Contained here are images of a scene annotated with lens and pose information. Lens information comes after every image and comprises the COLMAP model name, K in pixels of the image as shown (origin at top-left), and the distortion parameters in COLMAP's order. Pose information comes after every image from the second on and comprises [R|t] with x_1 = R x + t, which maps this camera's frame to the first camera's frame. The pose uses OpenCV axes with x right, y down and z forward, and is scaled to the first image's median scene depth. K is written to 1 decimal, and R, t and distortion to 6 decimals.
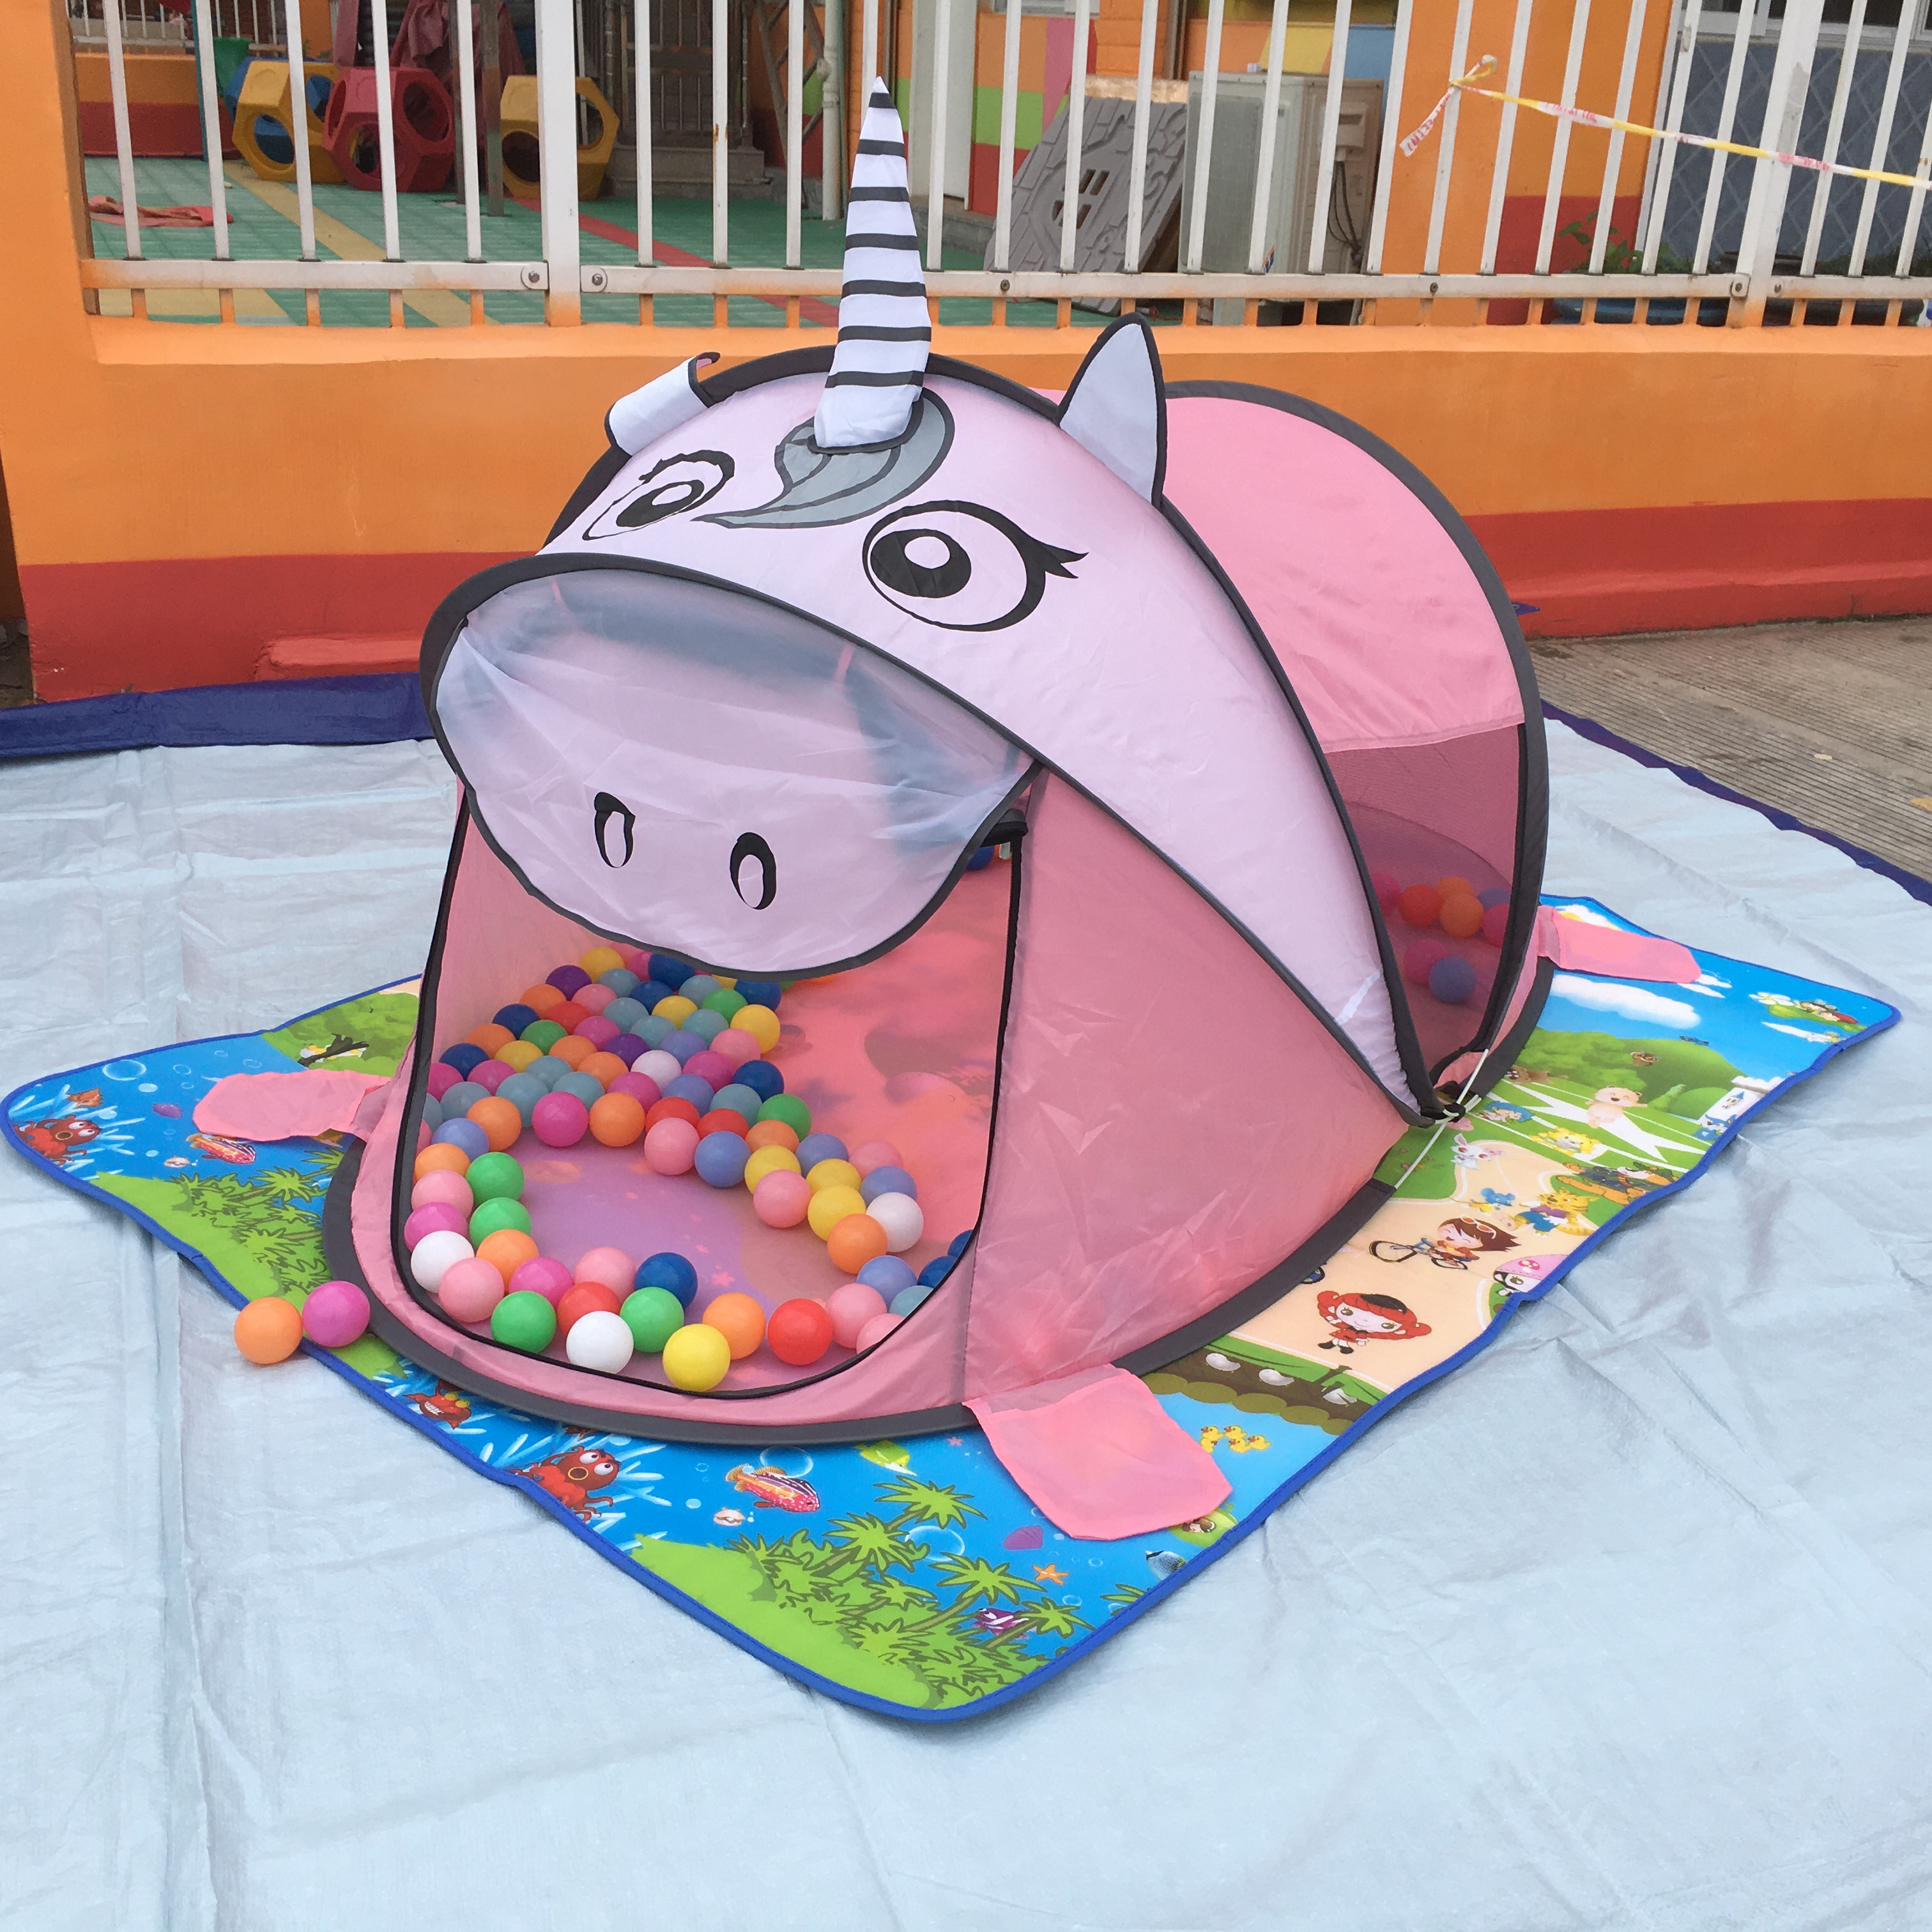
lens RADIAL K [[2207.9, 0, 994.6], [0, 2207.9, 962.1], [0, 0, 1]] dist [0.090061, -0.089234]
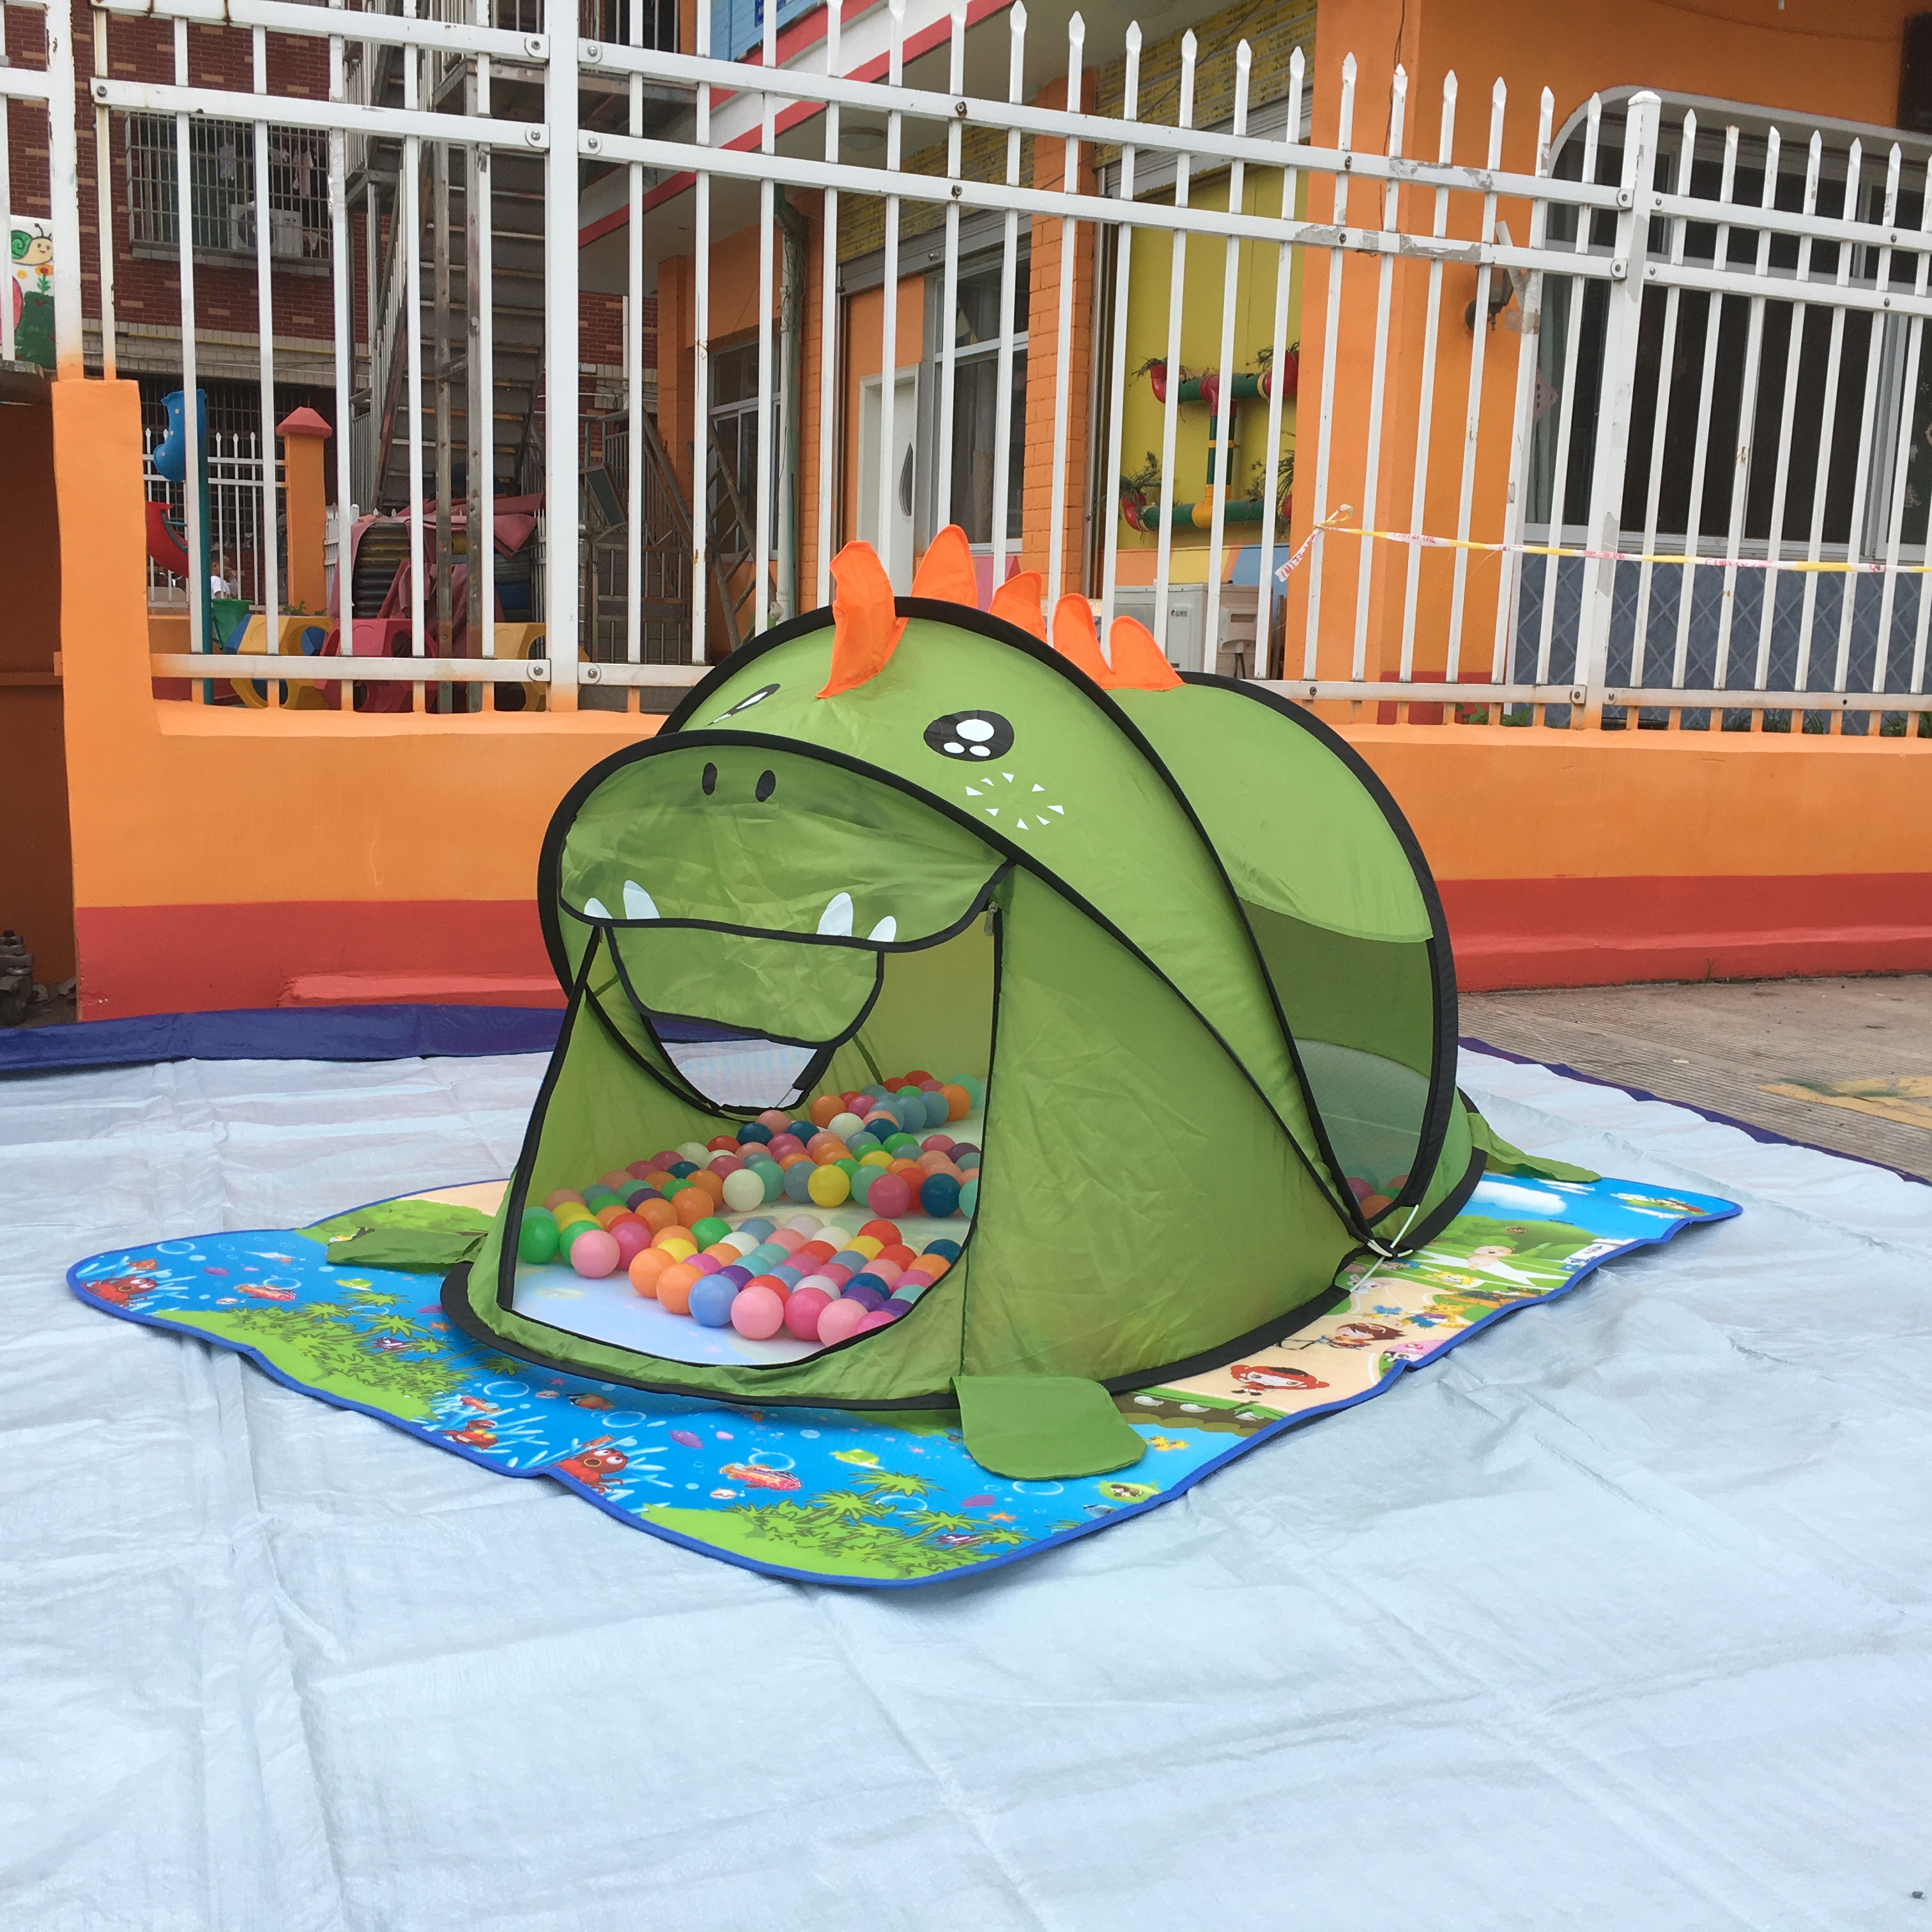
lens RADIAL K [[2194.6, 0, 995.6], [0, 2194.6, 968.7], [0, 0, 1]] dist [0.070274, -0.022606]
pose [[0.999424, -0.021454, 0.026309, -0.001290], [0.027009, 0.972013, -0.233371, 0.170035], [-0.020566, 0.233947, 0.972032, -0.123499]]
